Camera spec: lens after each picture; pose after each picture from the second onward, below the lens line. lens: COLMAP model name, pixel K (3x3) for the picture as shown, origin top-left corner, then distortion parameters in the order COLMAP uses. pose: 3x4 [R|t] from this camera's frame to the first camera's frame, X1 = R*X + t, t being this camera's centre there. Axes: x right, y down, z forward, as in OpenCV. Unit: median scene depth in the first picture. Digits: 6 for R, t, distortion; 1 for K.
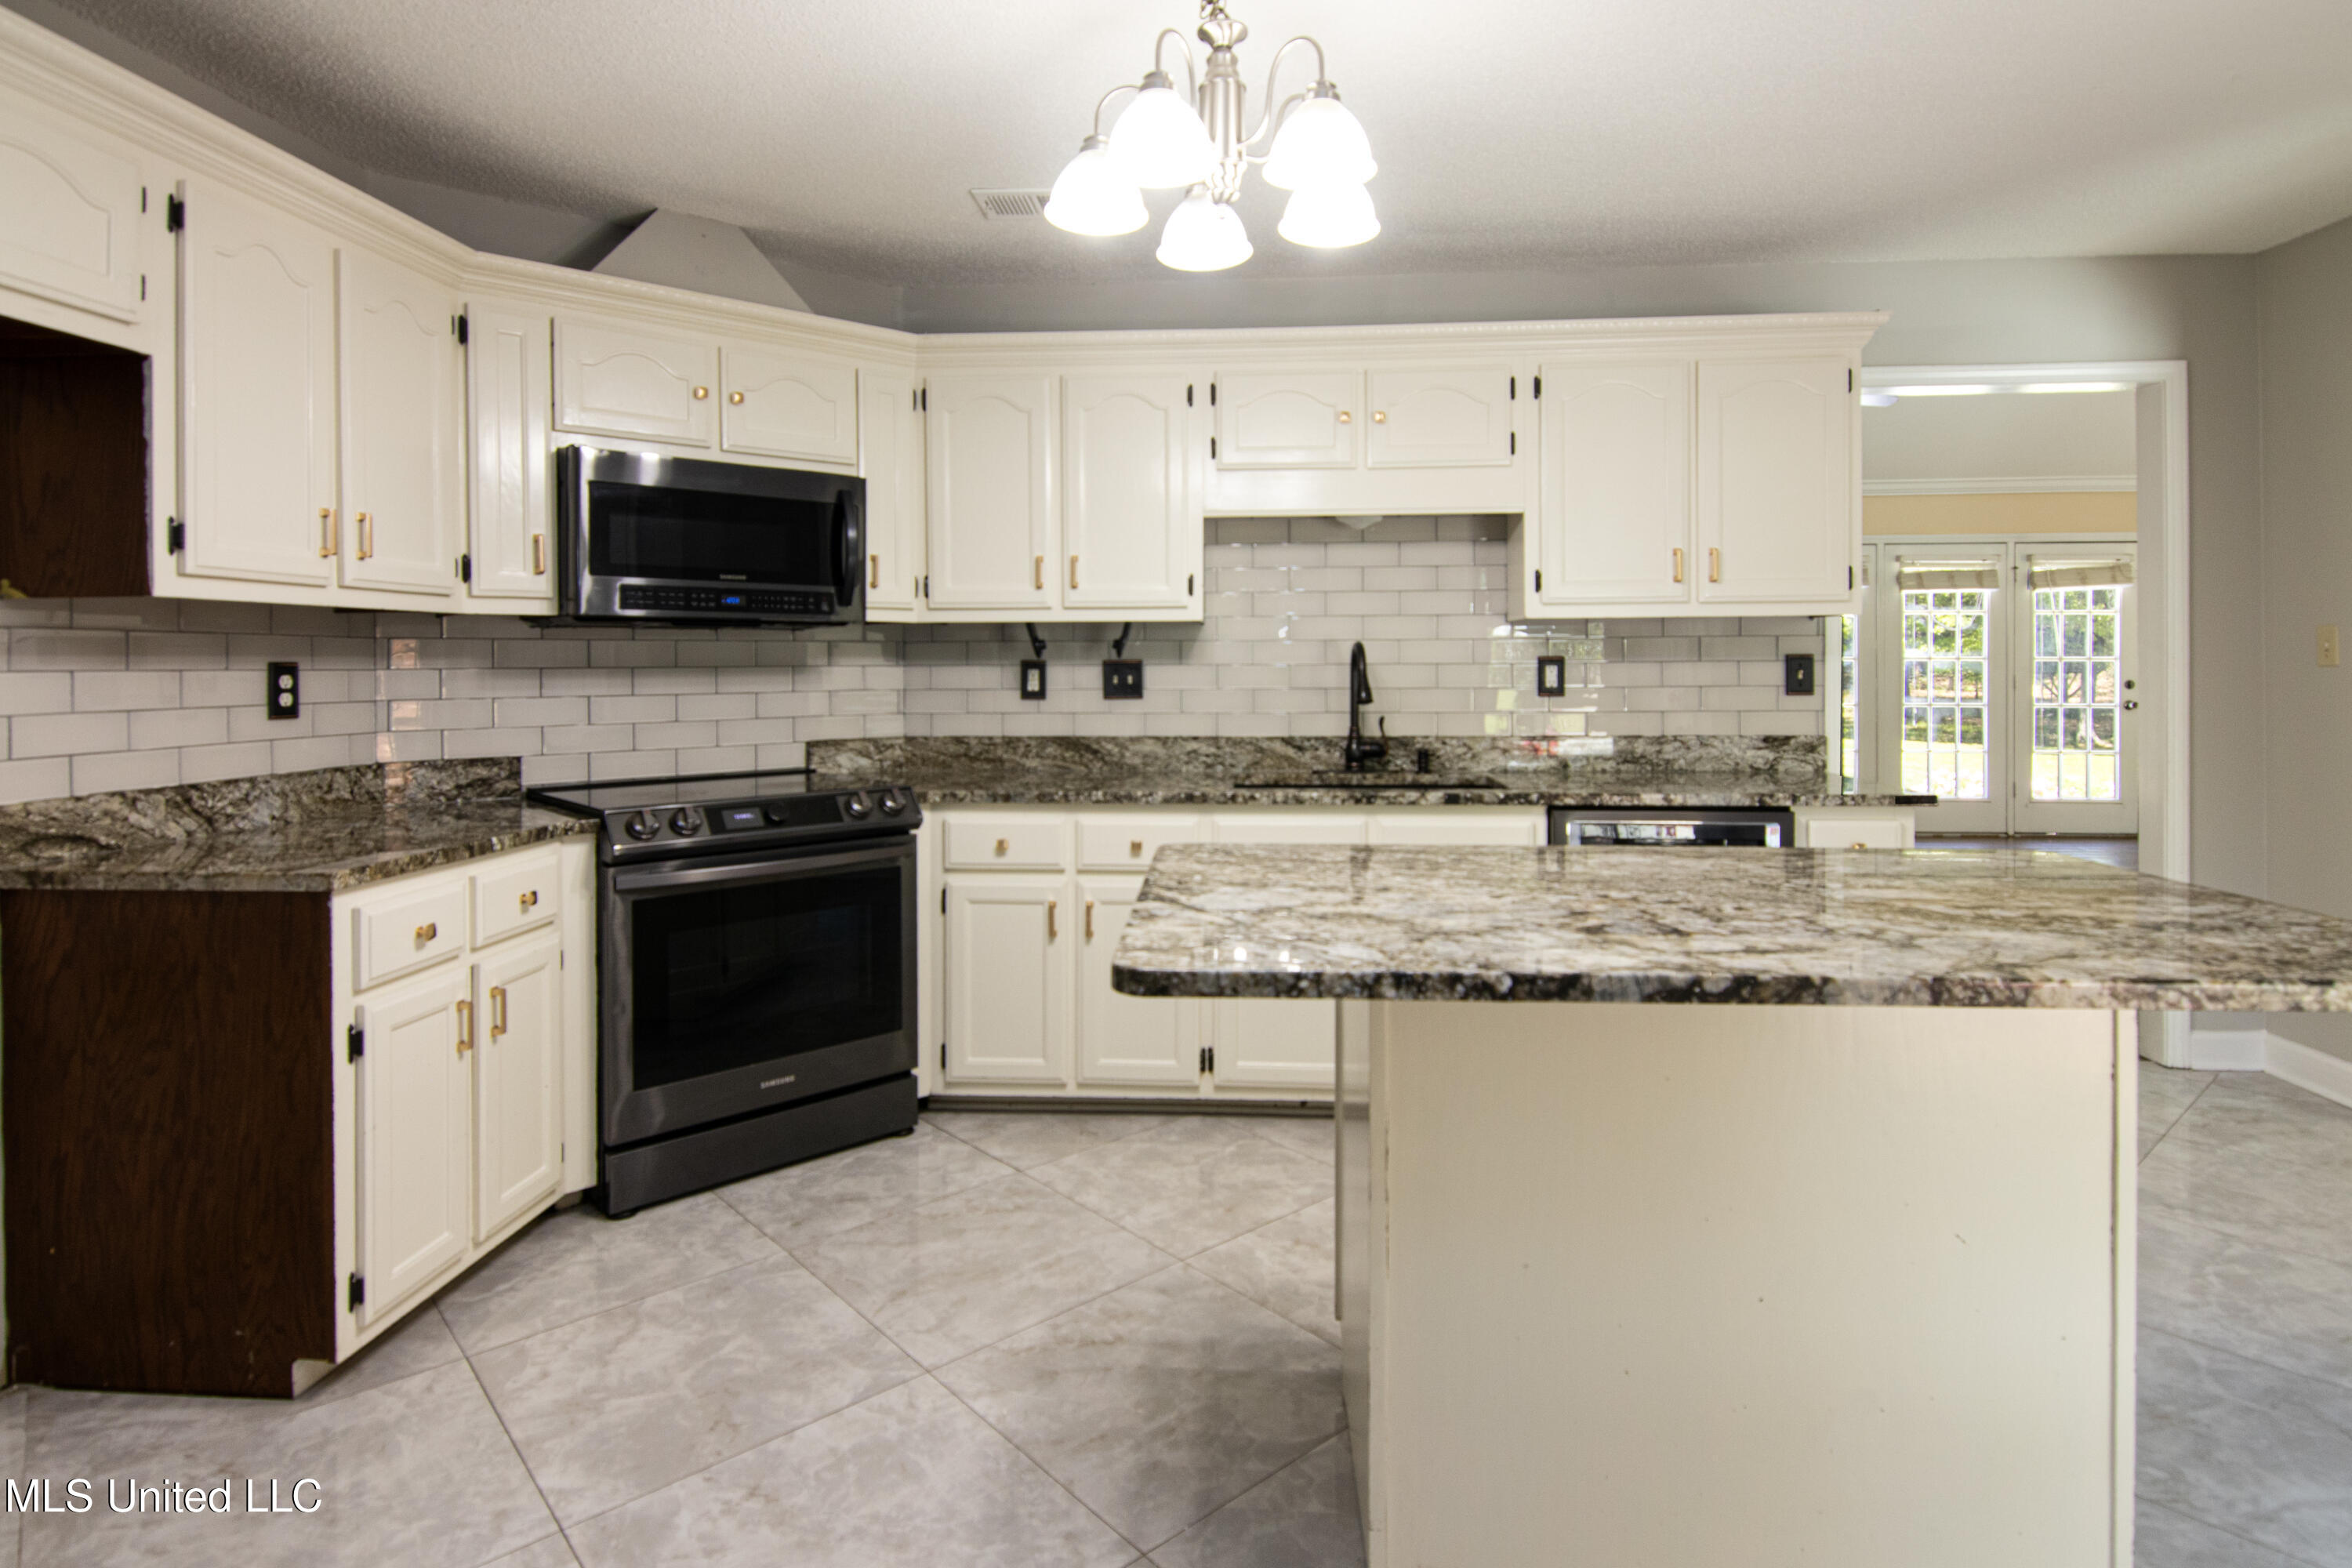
lens RADIAL K [[1210.8, 0, 1178.3], [0, 1210.8, 667.6], [0, 0, 1]] dist [0.002550, 0.000420]
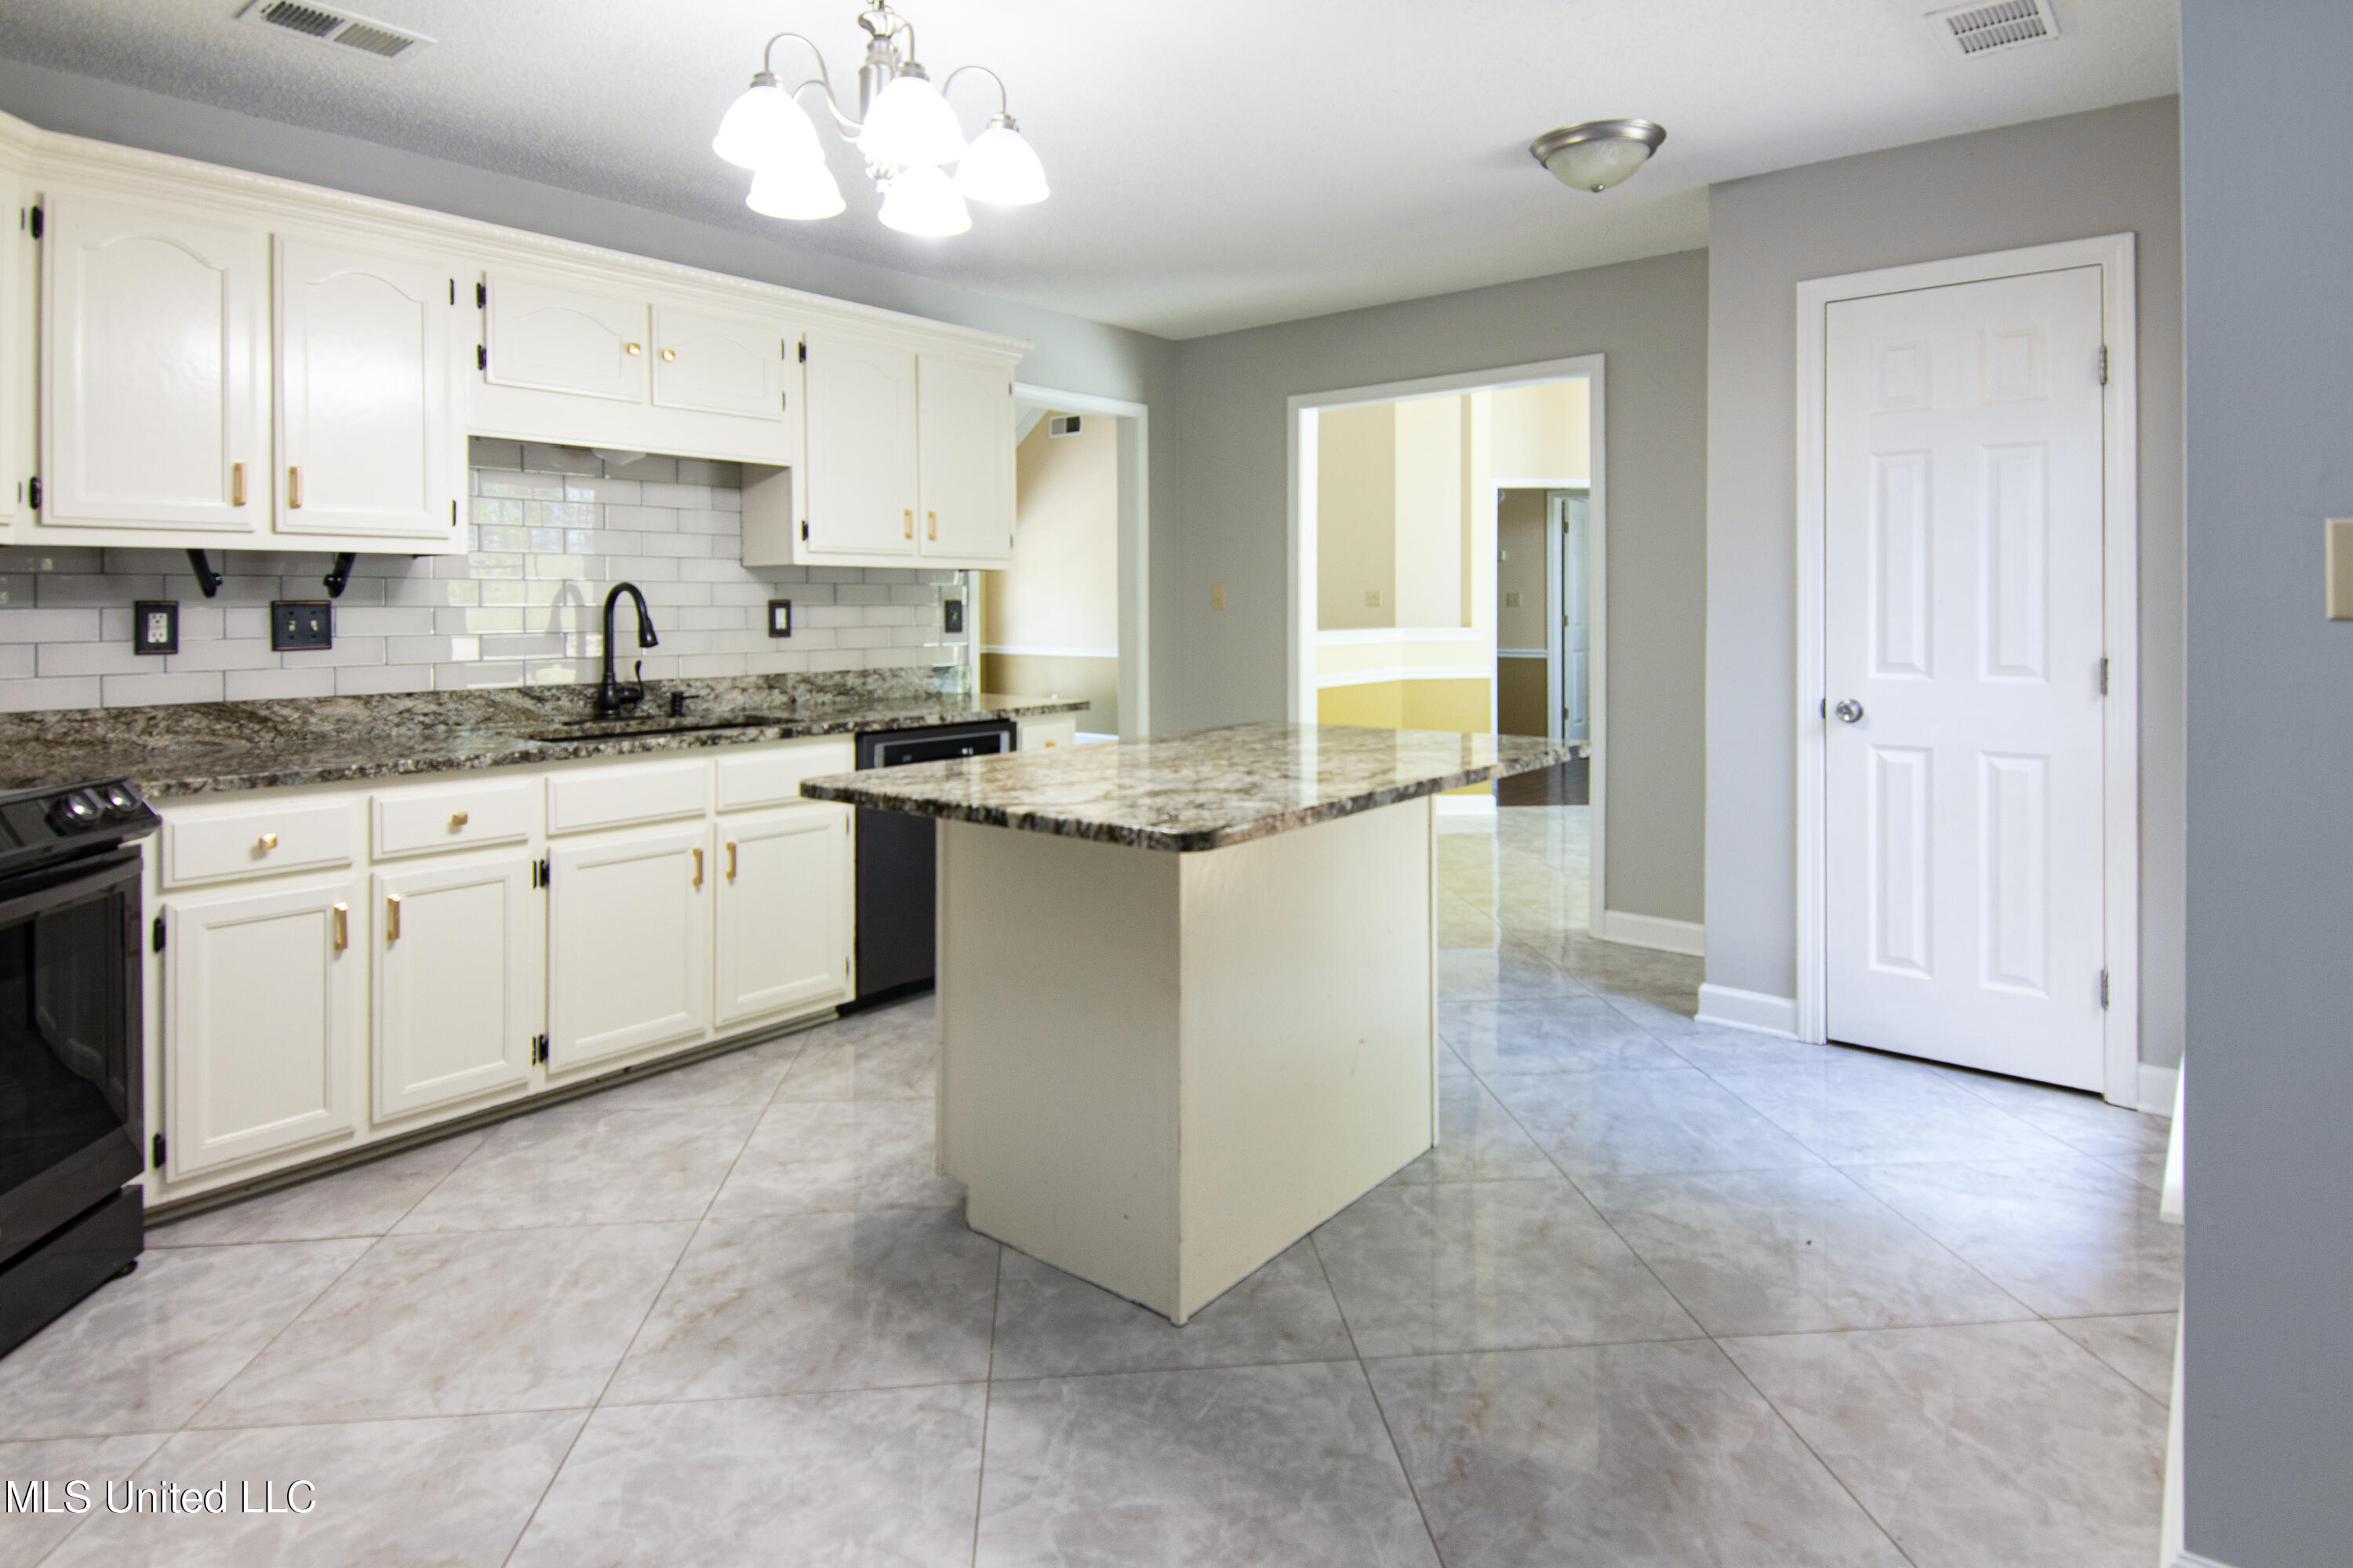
lens RADIAL K [[1234.3, 0, 1176.1], [0, 1234.3, 608.5], [0, 0, 1]] dist [0.002945, -0.010908]
pose [[0.588673, 0.001255, 0.808370, -0.393071], [0.002218, 0.999993, -0.003168, 0.002805], [-0.808368, 0.003658, 0.588666, 0.075487]]
